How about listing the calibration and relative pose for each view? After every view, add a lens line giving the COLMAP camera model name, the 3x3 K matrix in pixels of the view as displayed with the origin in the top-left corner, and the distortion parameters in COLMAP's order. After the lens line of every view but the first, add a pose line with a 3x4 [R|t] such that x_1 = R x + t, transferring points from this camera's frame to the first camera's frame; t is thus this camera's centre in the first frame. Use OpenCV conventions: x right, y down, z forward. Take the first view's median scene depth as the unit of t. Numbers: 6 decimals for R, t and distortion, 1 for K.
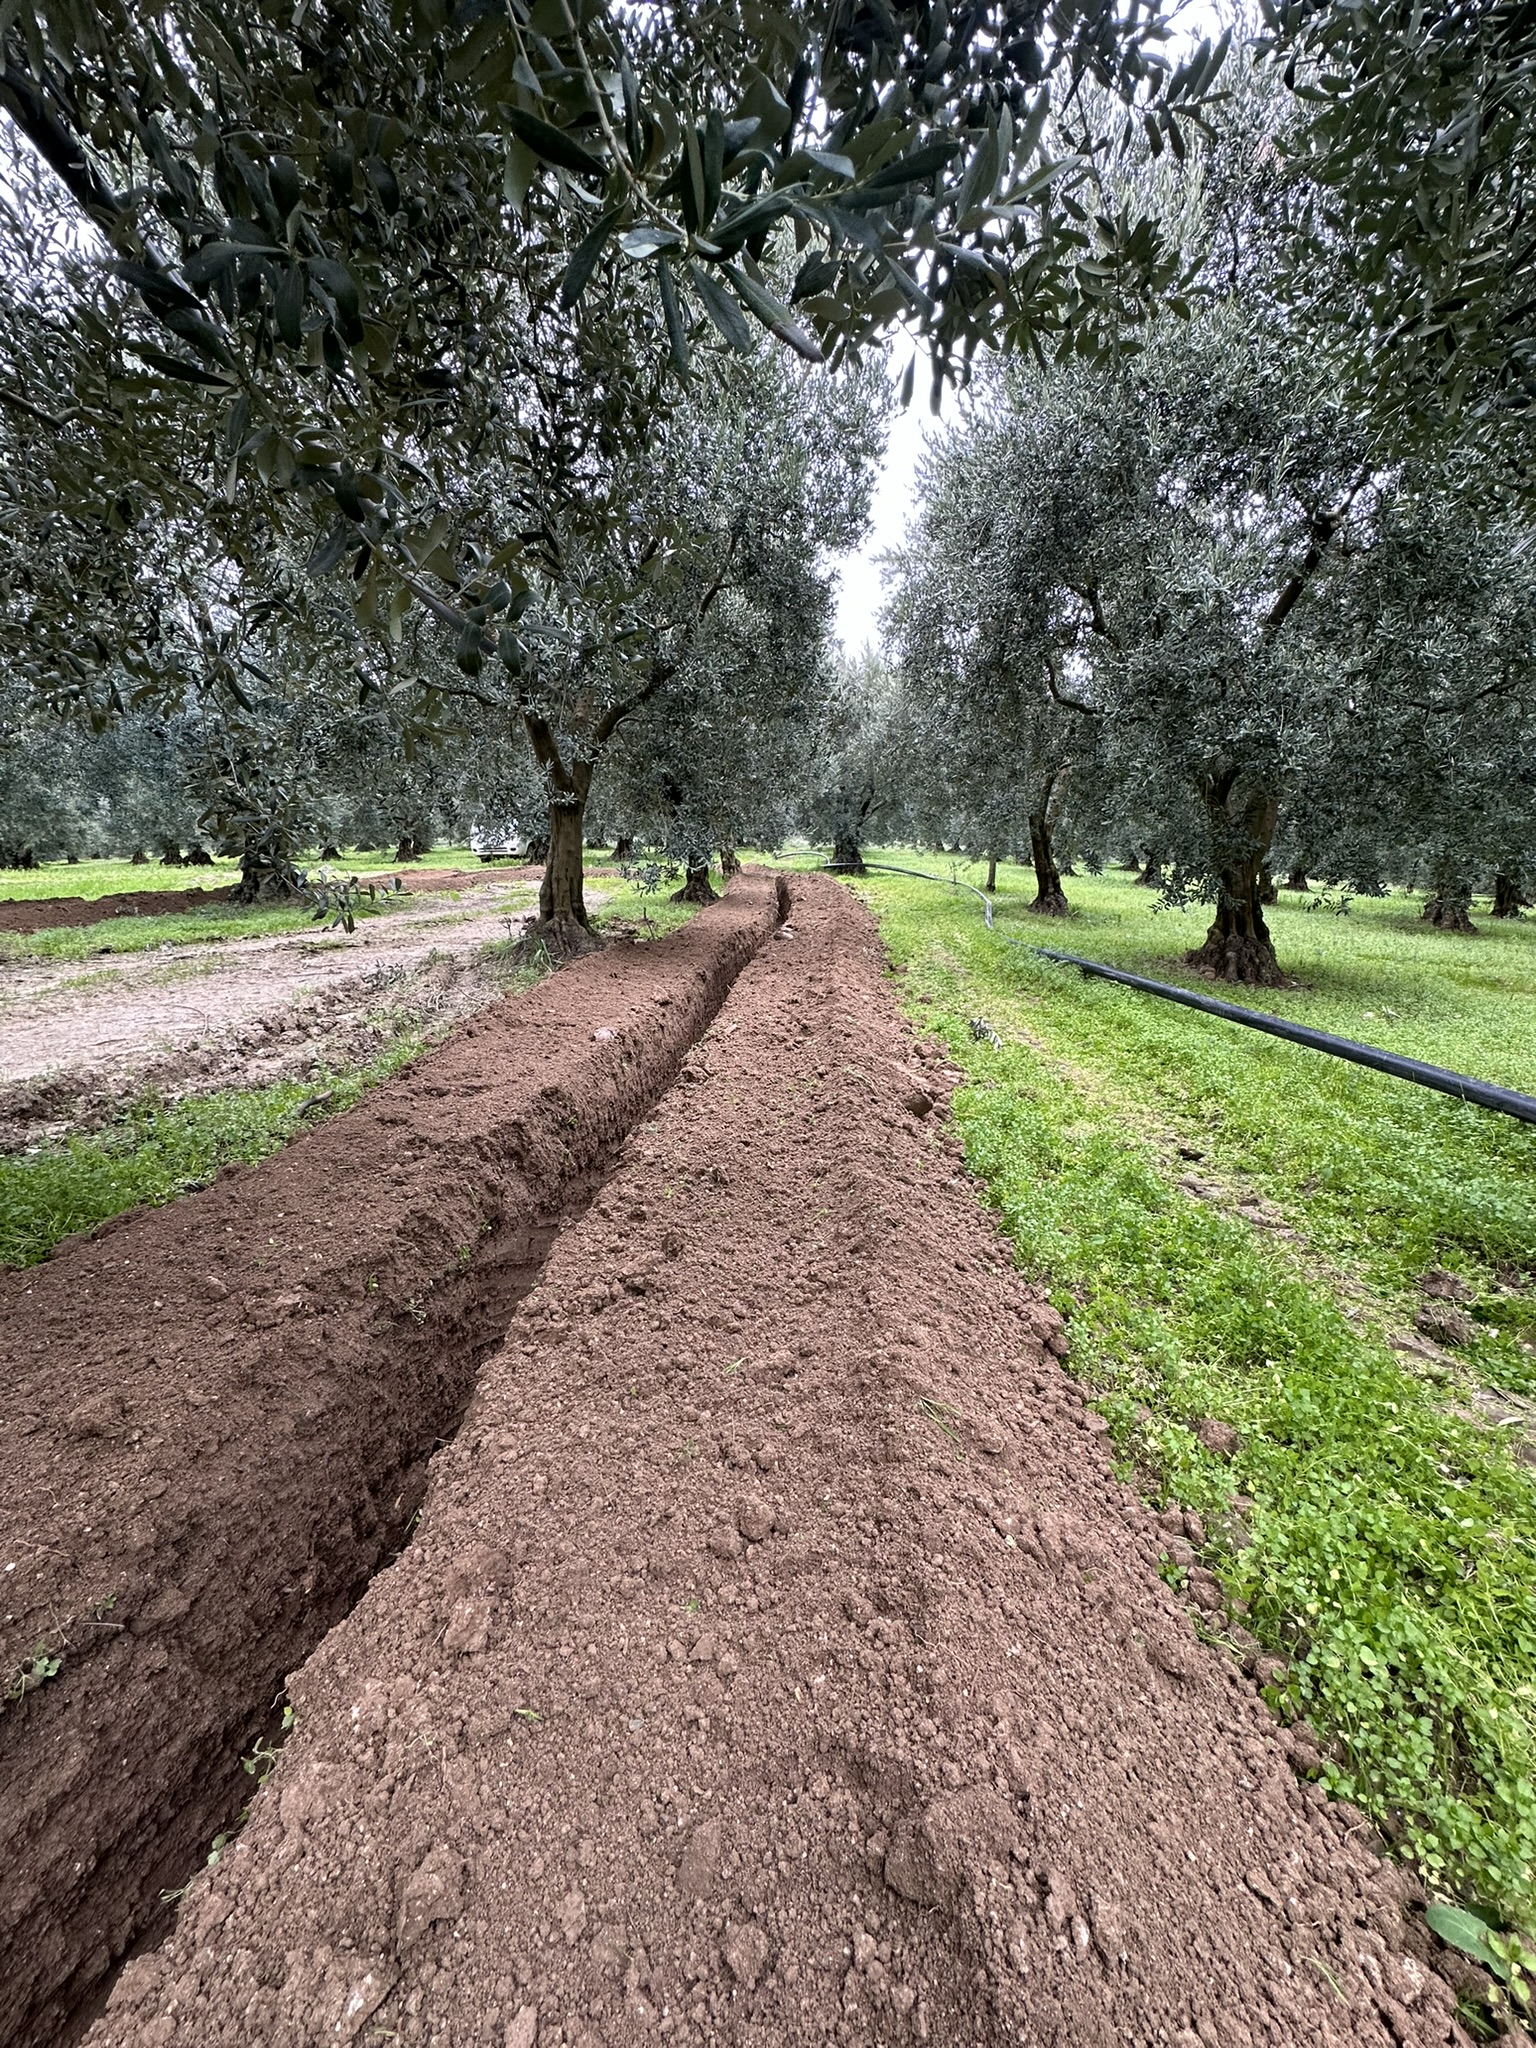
lens RADIAL K [[817.8, 0, 769.2], [0, 817.8, 1022.4], [0, 0, 1]] dist [-0.002243, 0.000203]
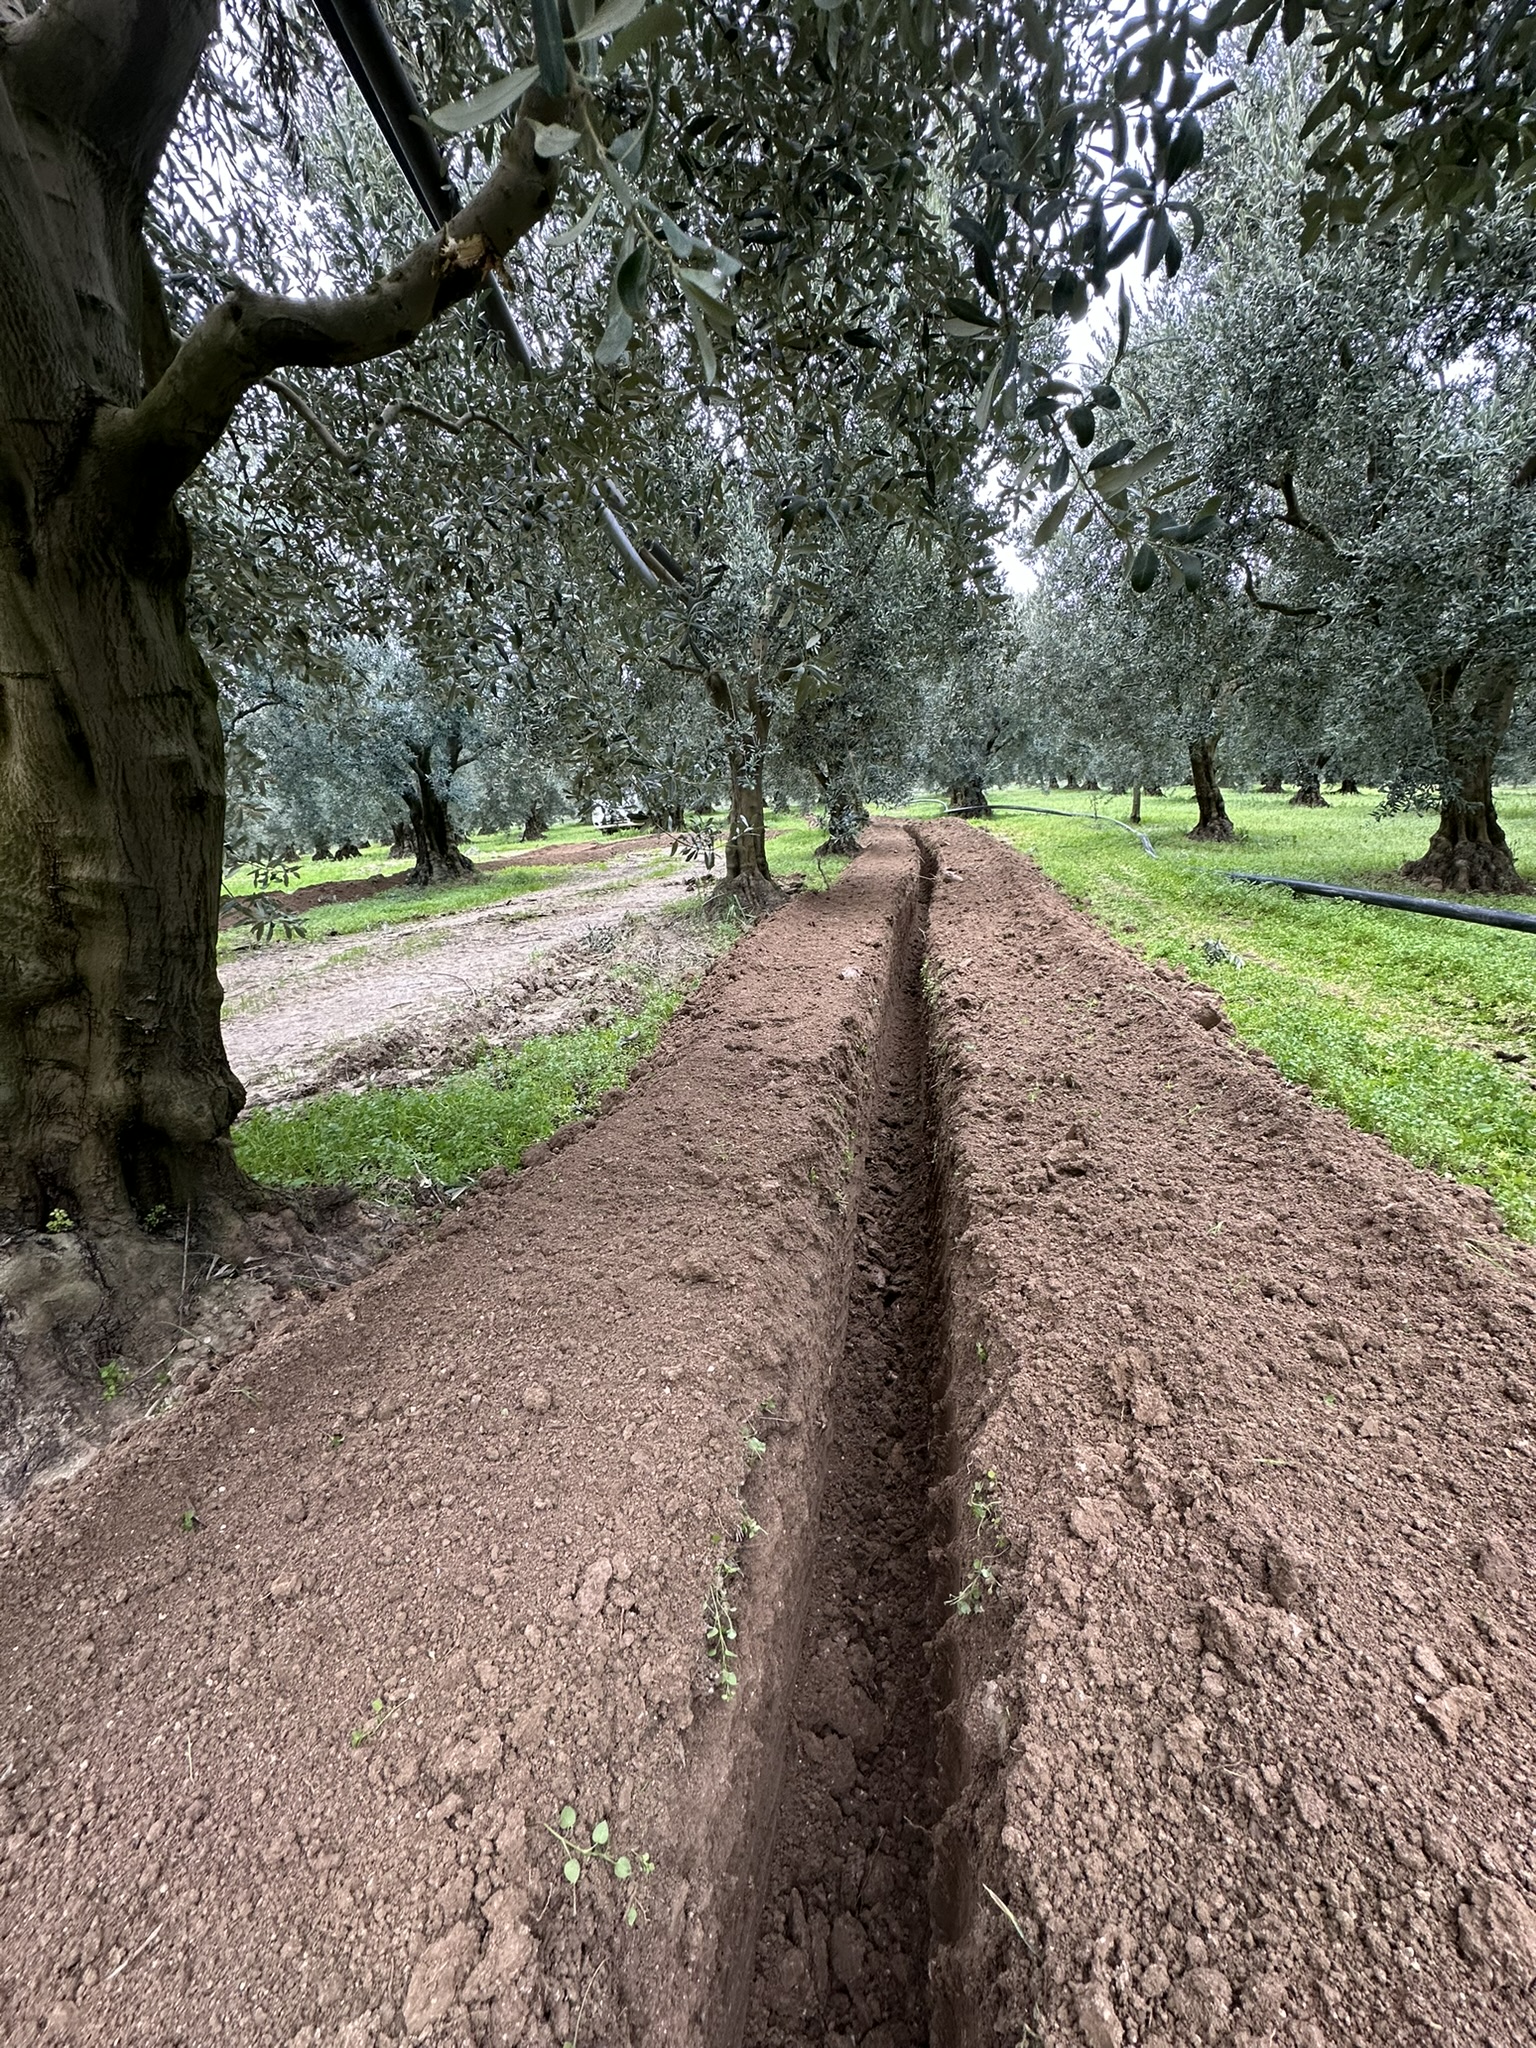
lens RADIAL K [[817.8, 0, 767.4], [0, 817.8, 1025.2], [0, 0, 1]] dist [-0.002243, 0.000203]
pose [[0.990487, -0.045569, -0.129840, -0.100130], [0.052276, 0.997443, 0.048723, 0.014105], [0.127288, -0.055047, 0.990337, -0.028291]]
